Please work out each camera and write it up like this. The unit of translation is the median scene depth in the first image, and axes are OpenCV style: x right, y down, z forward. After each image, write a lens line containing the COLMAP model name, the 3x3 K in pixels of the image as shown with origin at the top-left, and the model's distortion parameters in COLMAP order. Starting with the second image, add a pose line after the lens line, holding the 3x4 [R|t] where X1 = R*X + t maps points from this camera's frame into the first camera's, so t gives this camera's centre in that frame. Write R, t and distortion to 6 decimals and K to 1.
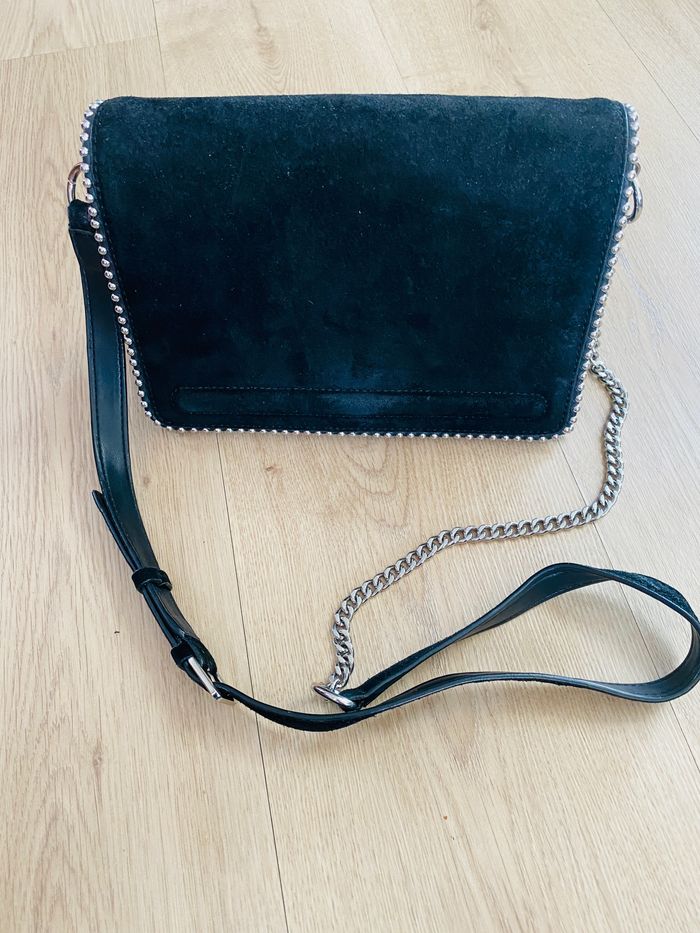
lens RADIAL K [[723.7, 0, 358.9], [0, 723.7, 467.7], [0, 0, 1]] dist [-0.006297, -0.001176]
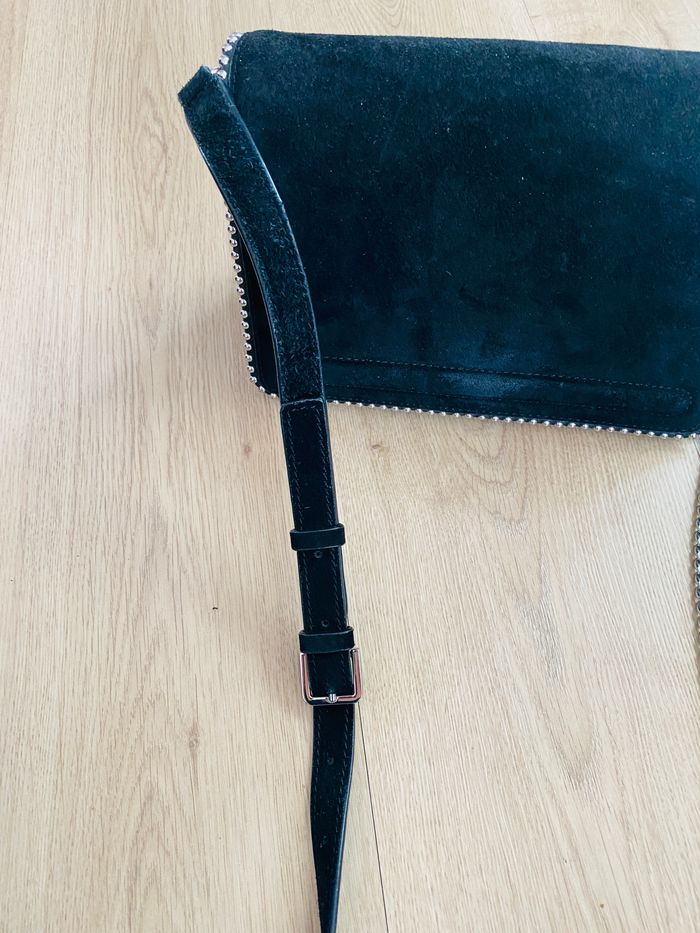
lens RADIAL K [[723.7, 0, 358.9], [0, 723.7, 467.7], [0, 0, 1]] dist [-0.006297, -0.001176]
pose [[0.996208, 0.074775, -0.044468, -0.124779], [-0.071297, 0.994614, 0.075235, -0.047991], [0.049854, -0.071779, 0.996174, 0.072452]]
